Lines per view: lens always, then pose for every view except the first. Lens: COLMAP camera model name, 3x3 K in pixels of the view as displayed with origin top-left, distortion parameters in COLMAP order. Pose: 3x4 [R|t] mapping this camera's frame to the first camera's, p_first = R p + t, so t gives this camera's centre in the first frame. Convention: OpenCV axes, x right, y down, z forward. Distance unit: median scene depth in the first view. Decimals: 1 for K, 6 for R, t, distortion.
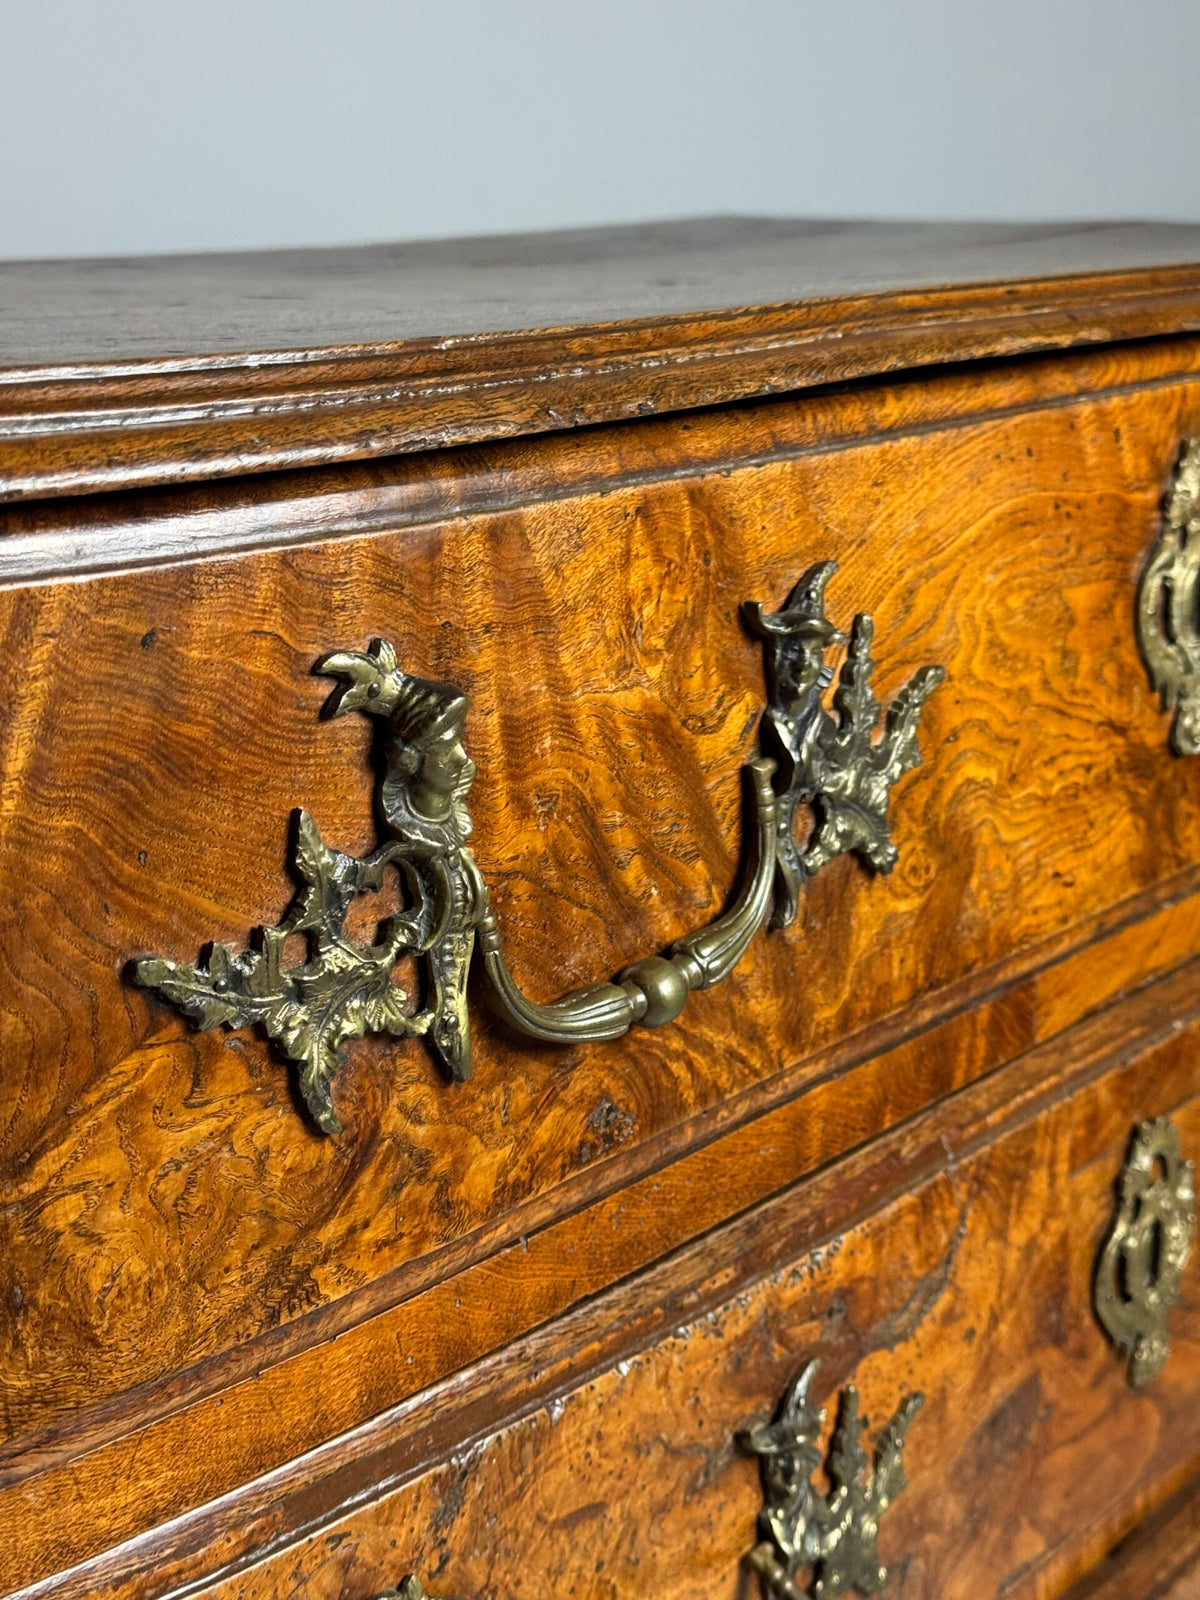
lens RADIAL K [[2310.2, 0, 610.9], [0, 2310.2, 819.7], [0, 0, 1]] dist [0.179560, -0.415160]
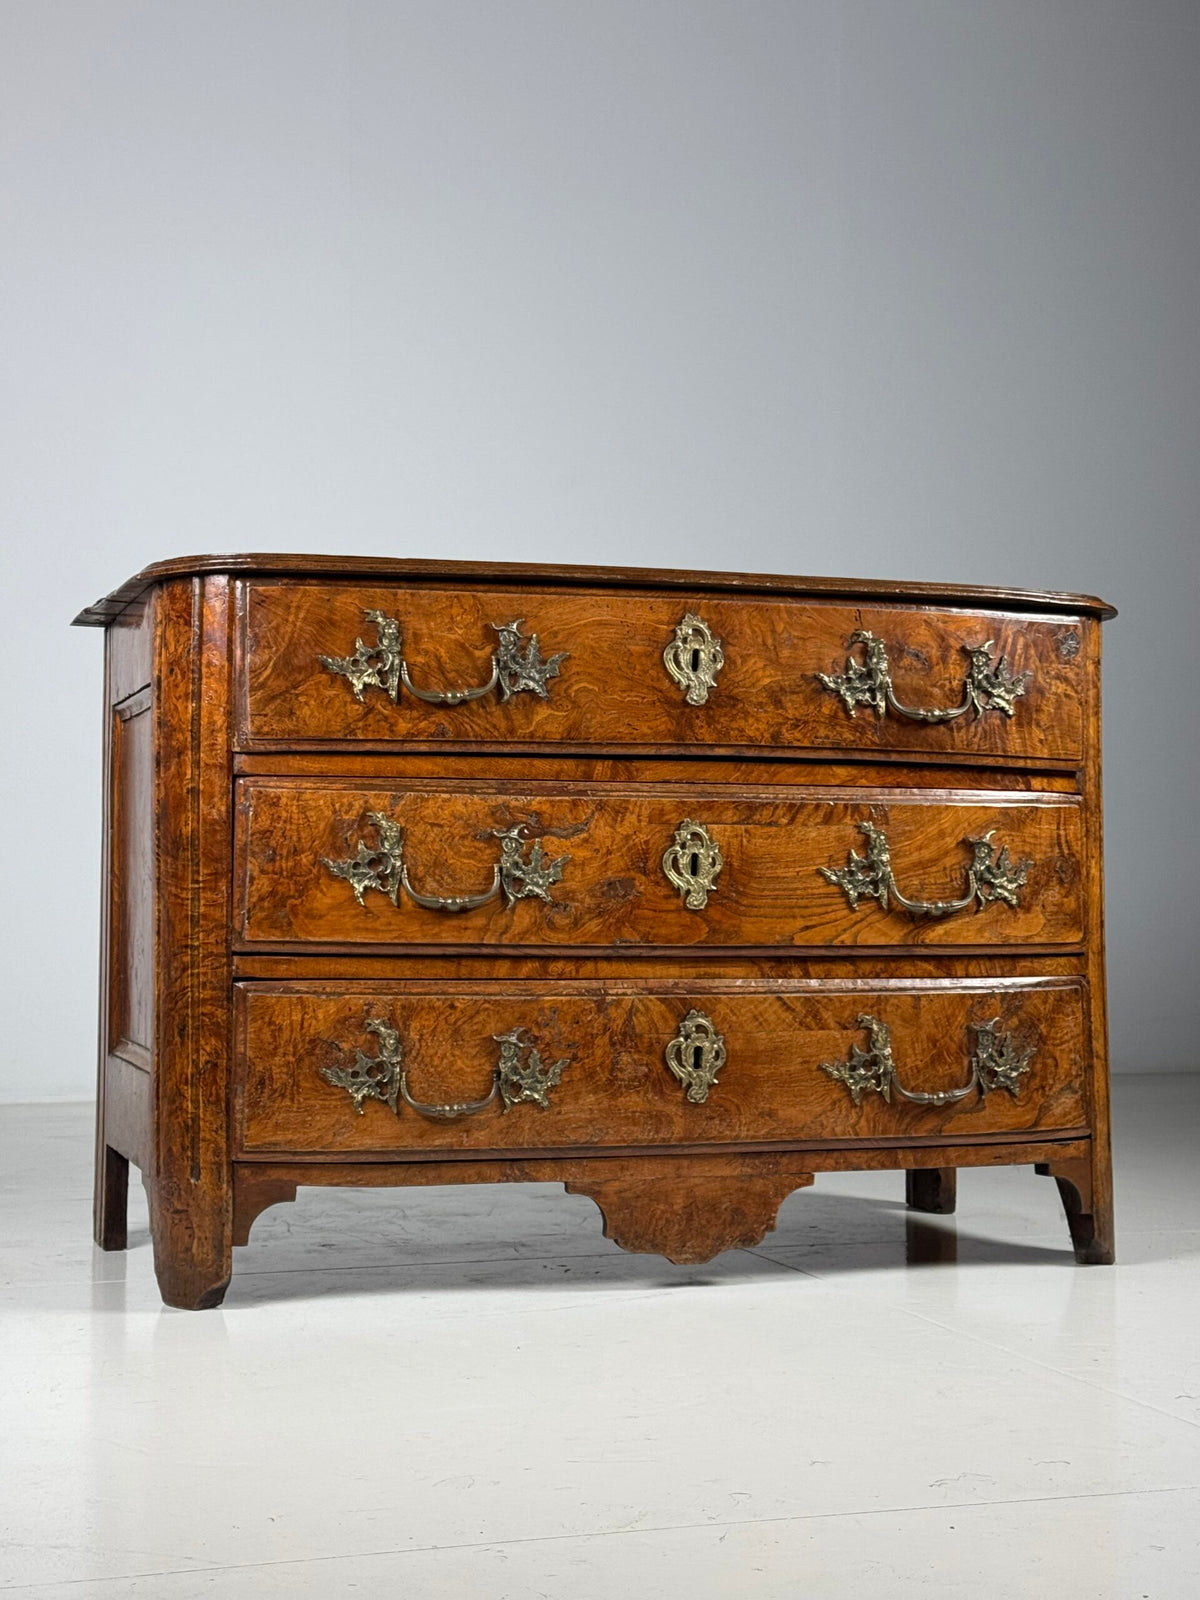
lens RADIAL K [[2373.1, 0, 569.1], [0, 2373.1, 797.2], [0, 0, 1]] dist [0.157803, -0.052267]
pose [[0.841722, -0.016475, -0.539660, 2.392547], [-0.153279, 0.951117, -0.268109, 1.291761], [0.517696, 0.308392, 0.798051, -2.234875]]
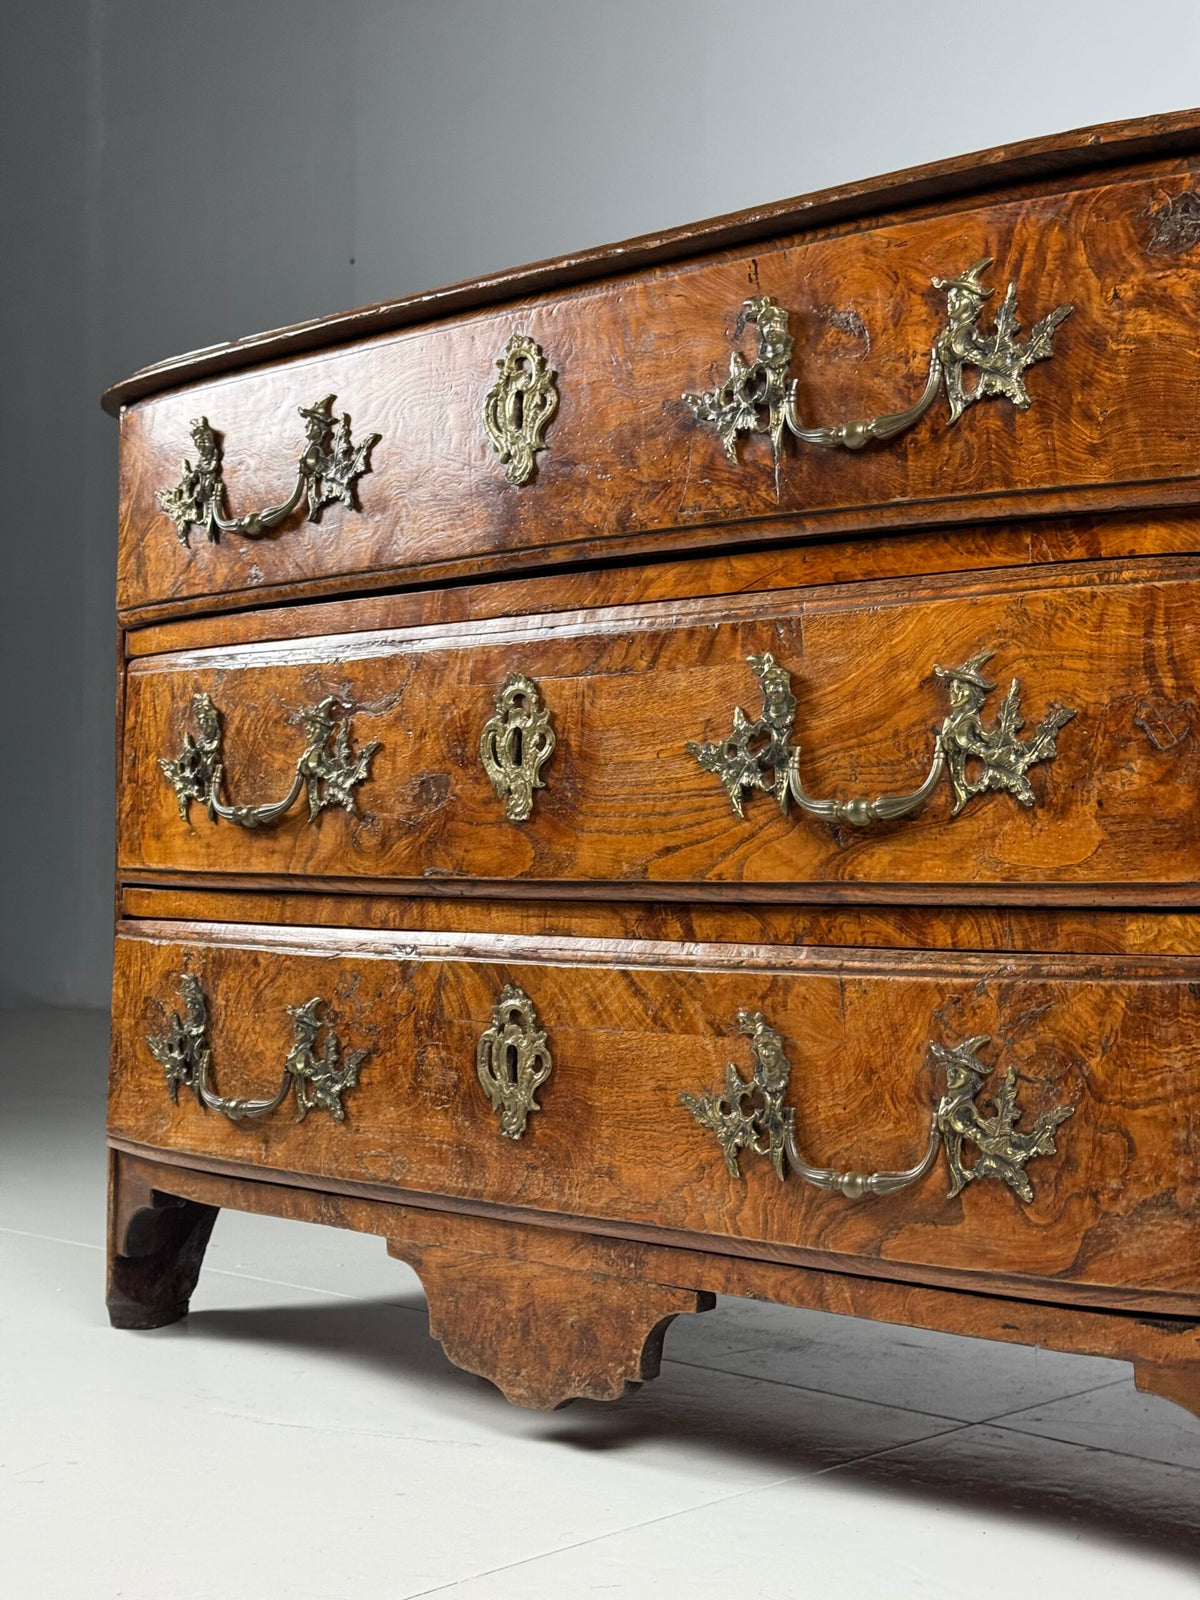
lens RADIAL K [[2198.7, 0, 627.1], [0, 2198.7, 806.9], [0, 0, 1]] dist [0.162195, -0.163811]
pose [[-0.052033, -0.029867, -0.998199, 2.666354], [-0.282622, 0.959130, -0.013966, 0.300411], [0.957819, 0.281386, -0.058348, 1.561317]]
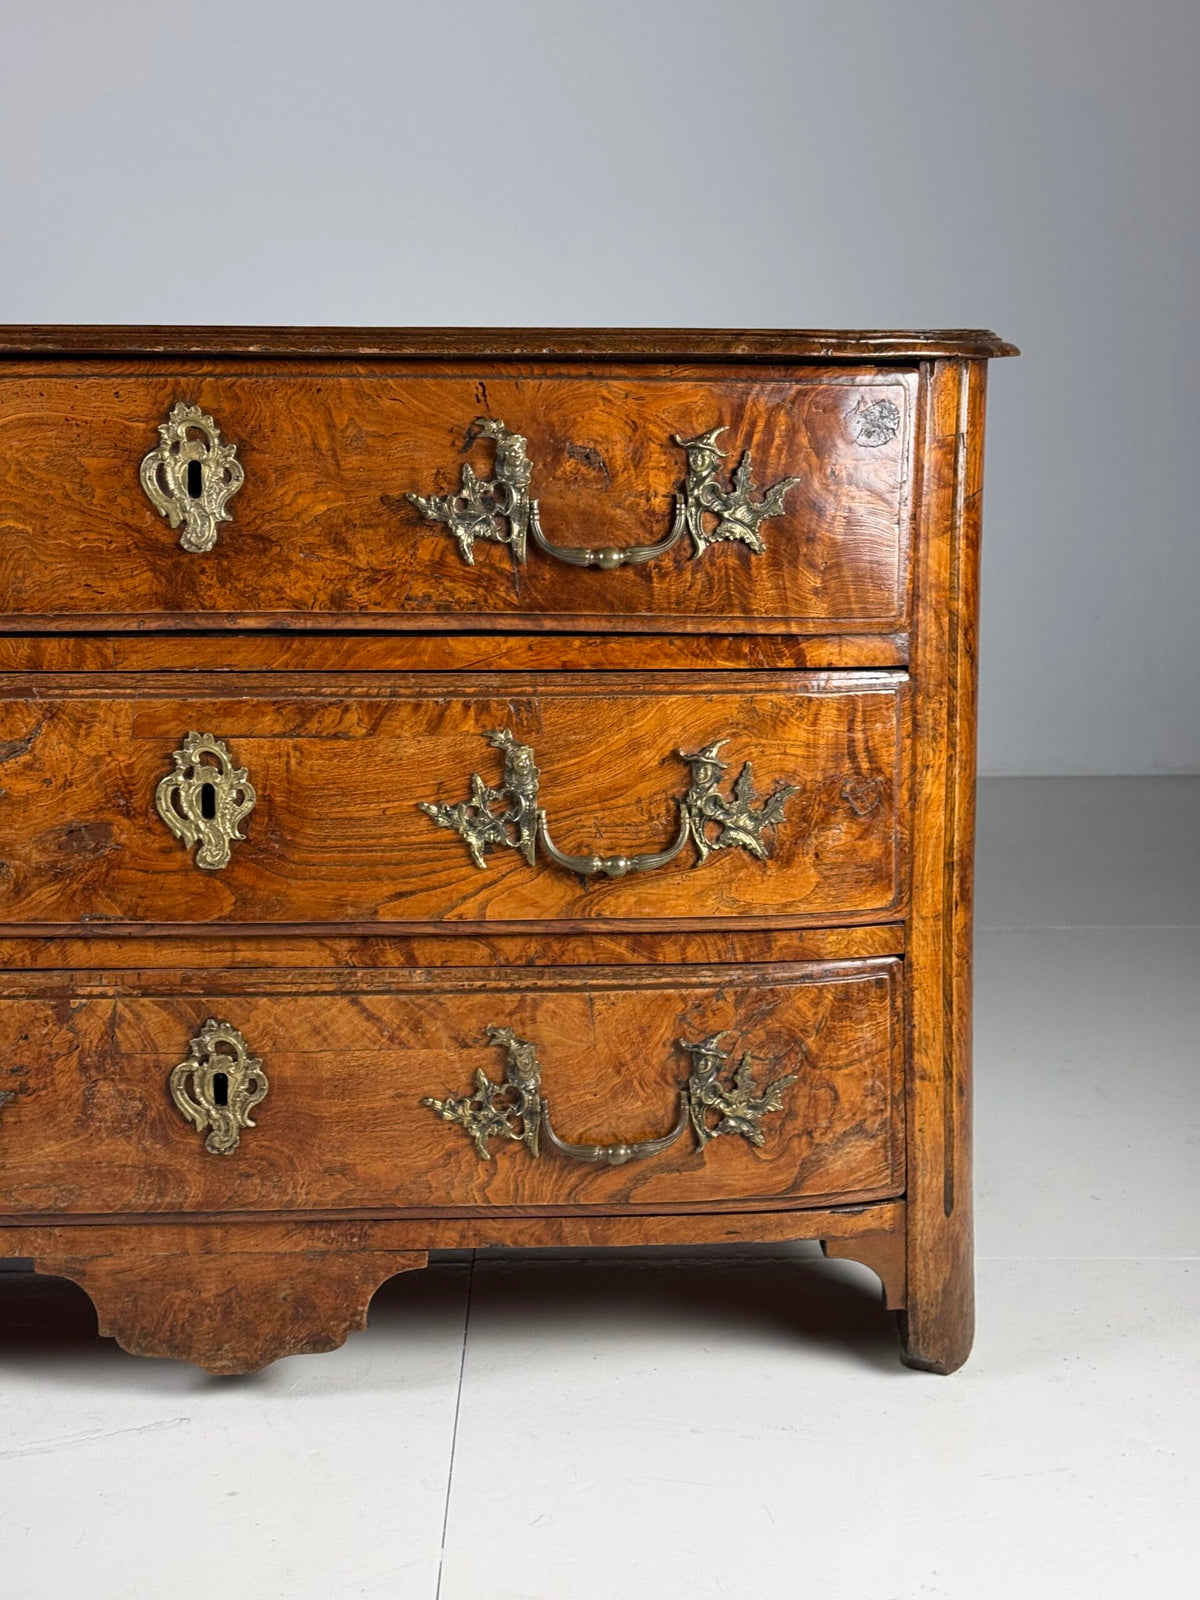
lens RADIAL K [[2223.5, 0, 591.0], [0, 2223.5, 800.4], [0, 0, 1]] dist [0.153537, -0.061925]
pose [[0.640291, 0.138990, -0.755453, 2.510024], [-0.206556, 0.978422, 0.004944, 0.133992], [0.739839, 0.152878, 0.655184, -0.060401]]
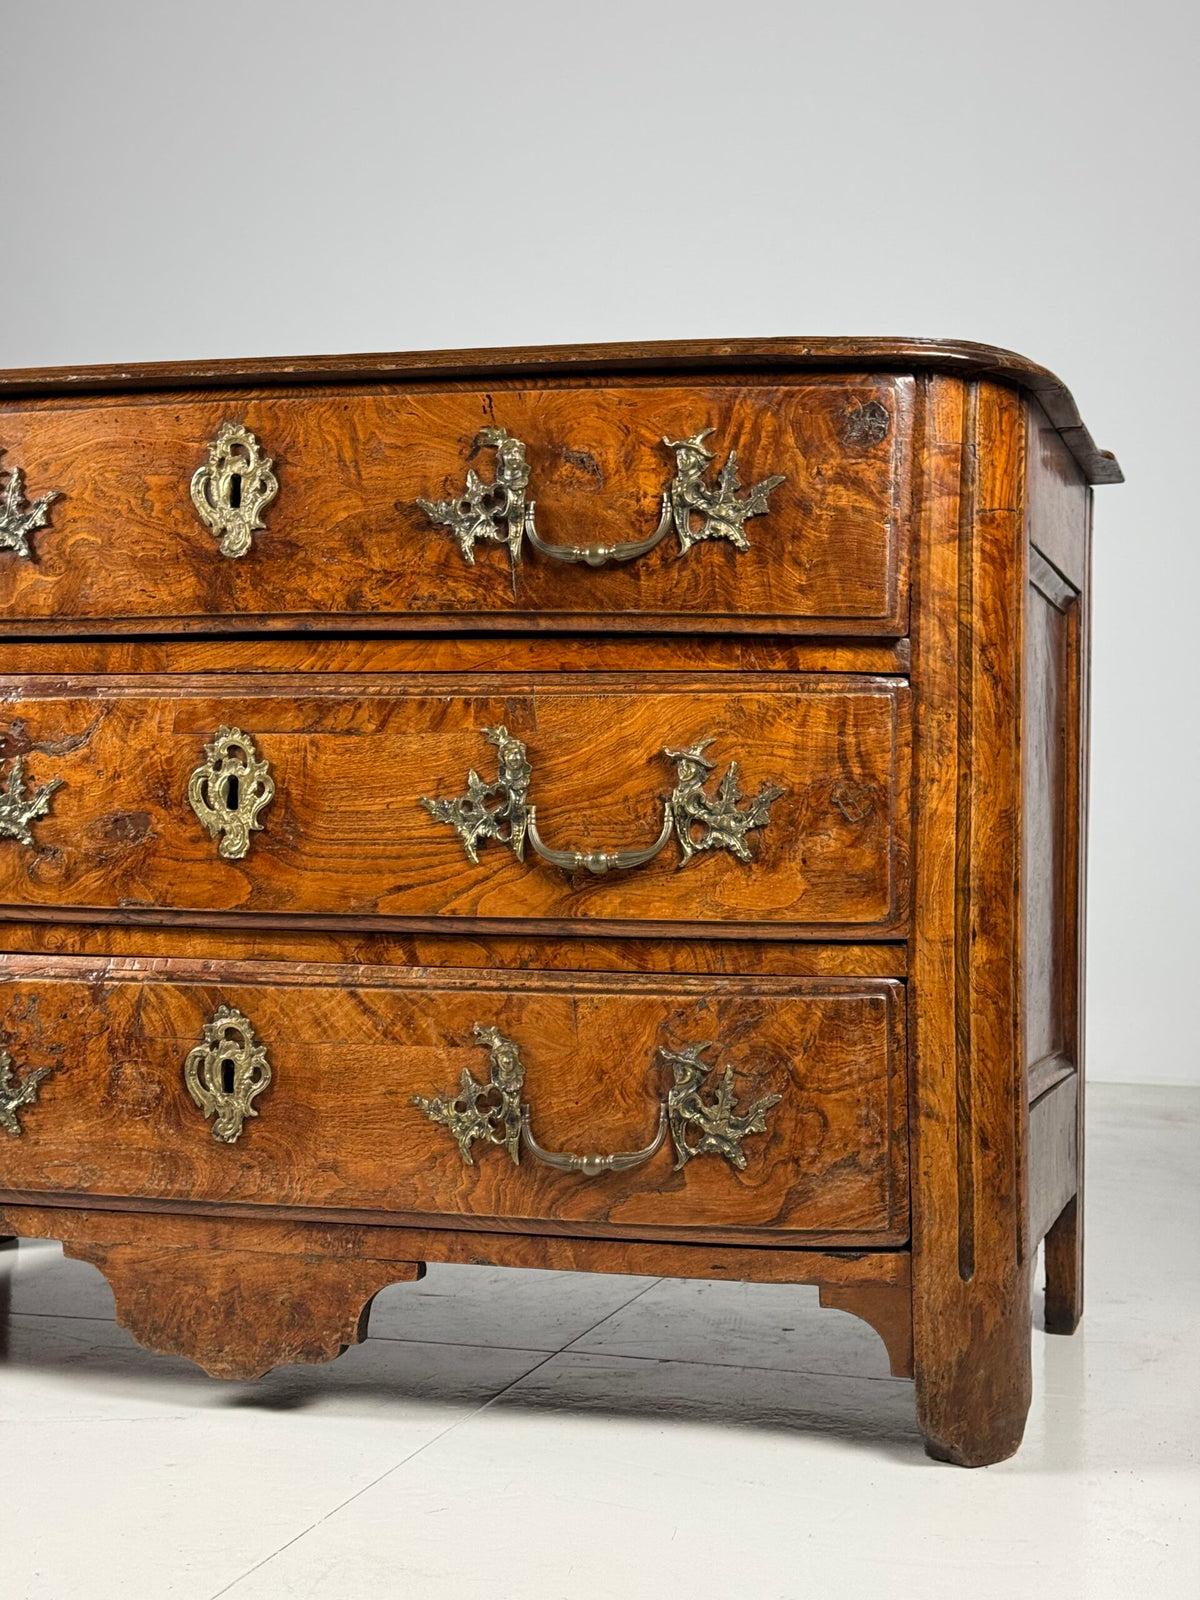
lens RADIAL K [[2232.4, 0, 600.0], [0, 2232.4, 800.0], [0, 0, 1]] dist [0.151174, -0.075138]
pose [[0.386743, -0.006583, -0.922164, 2.970231], [-0.266489, 0.956514, -0.118590, 0.449959], [0.882844, 0.291611, 0.368171, 0.687522]]
